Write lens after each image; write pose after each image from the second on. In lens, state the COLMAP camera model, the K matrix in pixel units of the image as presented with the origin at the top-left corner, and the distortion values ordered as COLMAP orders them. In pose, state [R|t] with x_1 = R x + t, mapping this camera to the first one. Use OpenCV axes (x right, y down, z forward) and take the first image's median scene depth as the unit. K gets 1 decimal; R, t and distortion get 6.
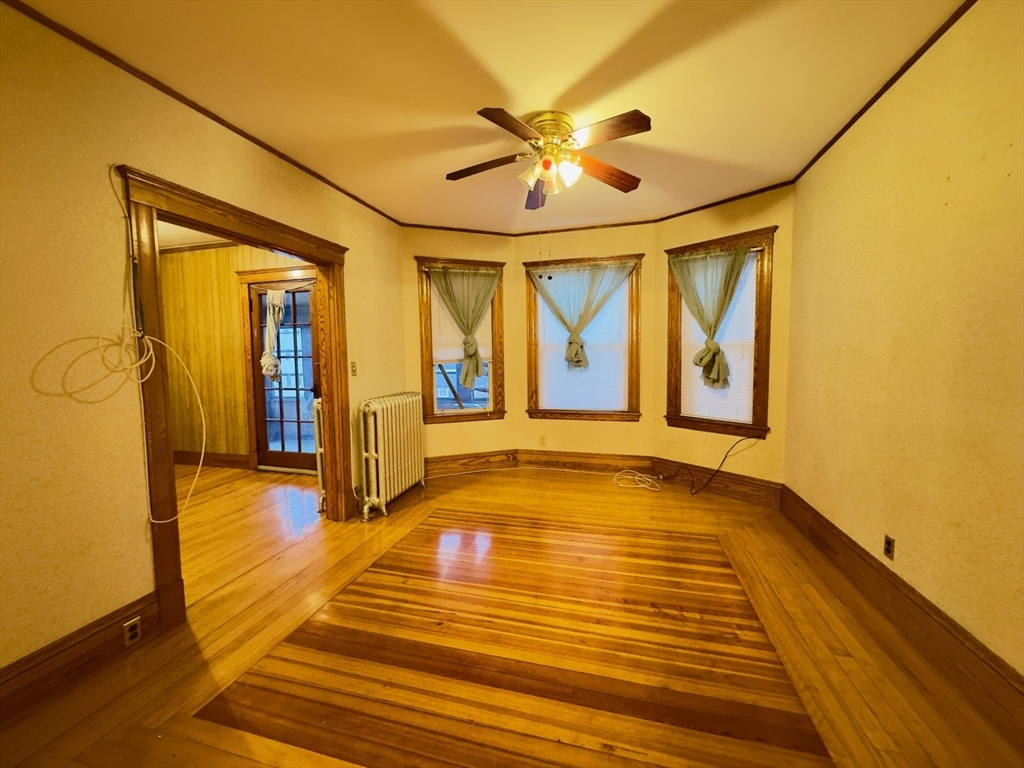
lens RADIAL K [[407.4, 0, 513.4], [0, 407.4, 384.0], [0, 0, 1]] dist [-0.004677, 0.000642]
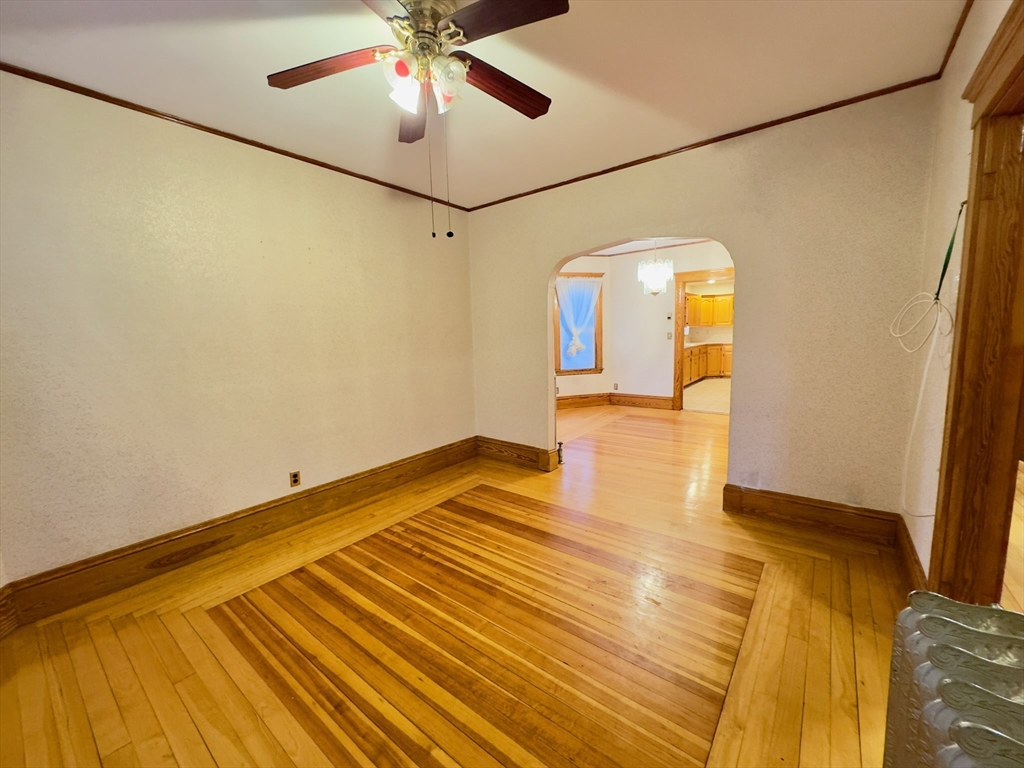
lens RADIAL K [[407.4, 0, 512.6], [0, 407.4, 383.6], [0, 0, 1]] dist [-0.004677, 0.000642]
pose [[-0.920685, -0.004166, 0.390285, -0.383038], [0.072295, 0.980820, 0.181014, -0.153685], [-0.383553, 0.194873, -0.902724, 1.962991]]
